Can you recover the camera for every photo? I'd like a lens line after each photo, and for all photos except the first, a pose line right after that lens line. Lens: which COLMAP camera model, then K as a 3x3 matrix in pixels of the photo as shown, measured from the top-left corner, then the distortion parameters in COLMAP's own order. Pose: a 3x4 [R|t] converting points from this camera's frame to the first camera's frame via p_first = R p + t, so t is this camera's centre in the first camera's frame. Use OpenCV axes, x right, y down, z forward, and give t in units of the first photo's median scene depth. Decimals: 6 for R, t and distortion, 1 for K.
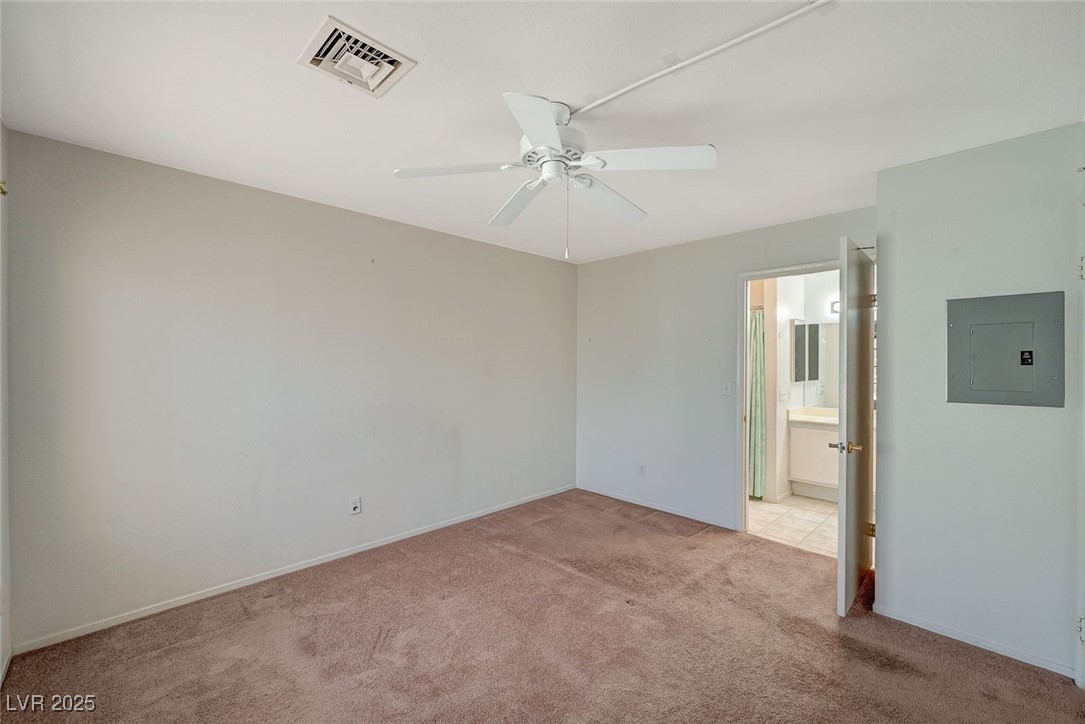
lens RADIAL K [[443.2, 0, 542.5], [0, 443.2, 362.0], [0, 0, 1]] dist [-0.000050, -0.000023]
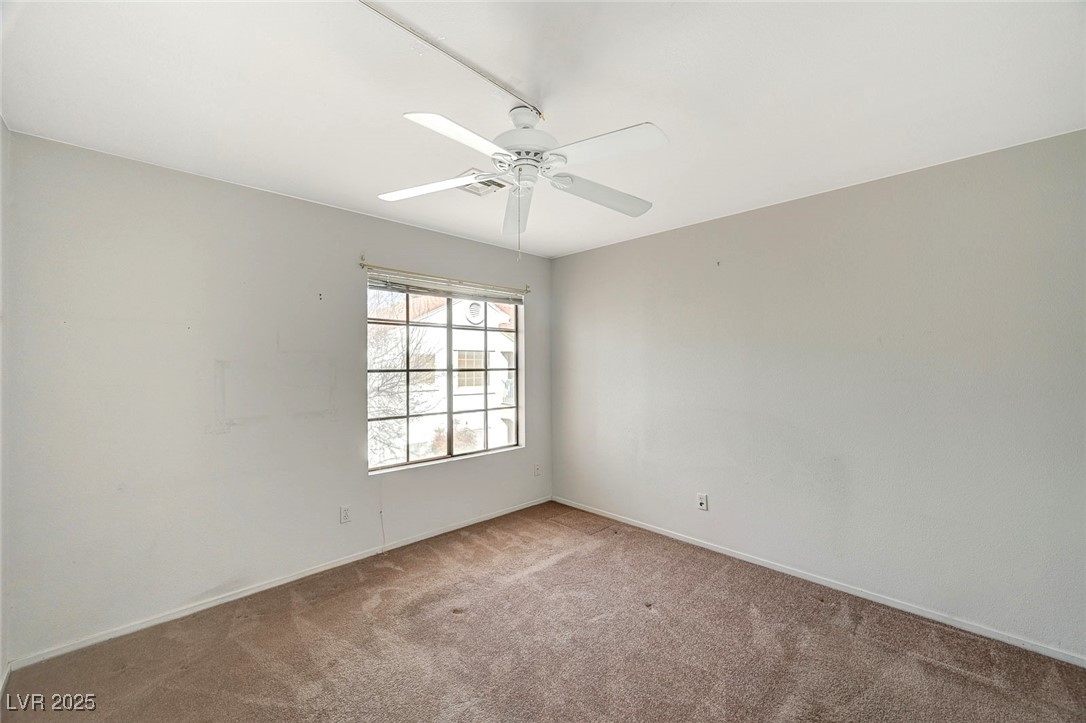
lens RADIAL K [[436.3, 0, 549.6], [0, 436.3, 361.0], [0, 0, 1]] dist [0.001517, 0.000208]
pose [[0.016016, -0.005421, -0.999857, 0.608534], [-0.004430, 0.999975, -0.005493, -0.001830], [0.999862, 0.004517, 0.015991, 0.620840]]
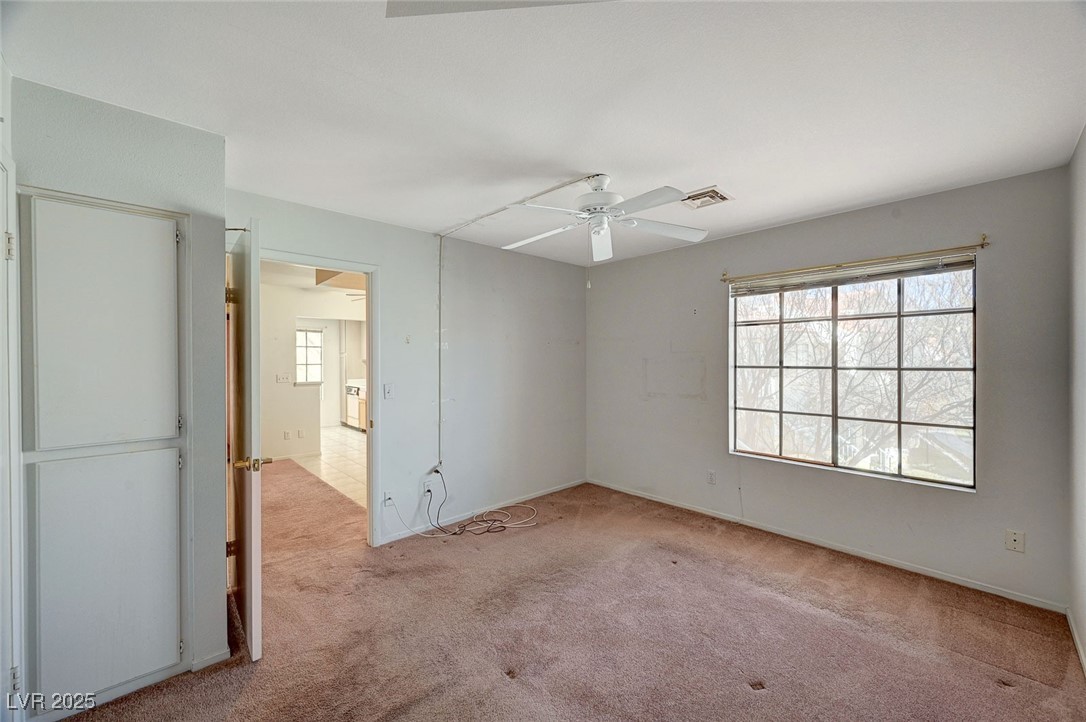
lens RADIAL K [[436.3, 0, 549.6], [0, 436.3, 360.5], [0, 0, 1]] dist [0.001517, 0.000208]
pose [[-0.999891, -0.001375, 0.014707, 0.094748], [-0.001292, 0.999983, 0.005638, -0.005260], [-0.014714, 0.005618, -0.999876, 1.408047]]
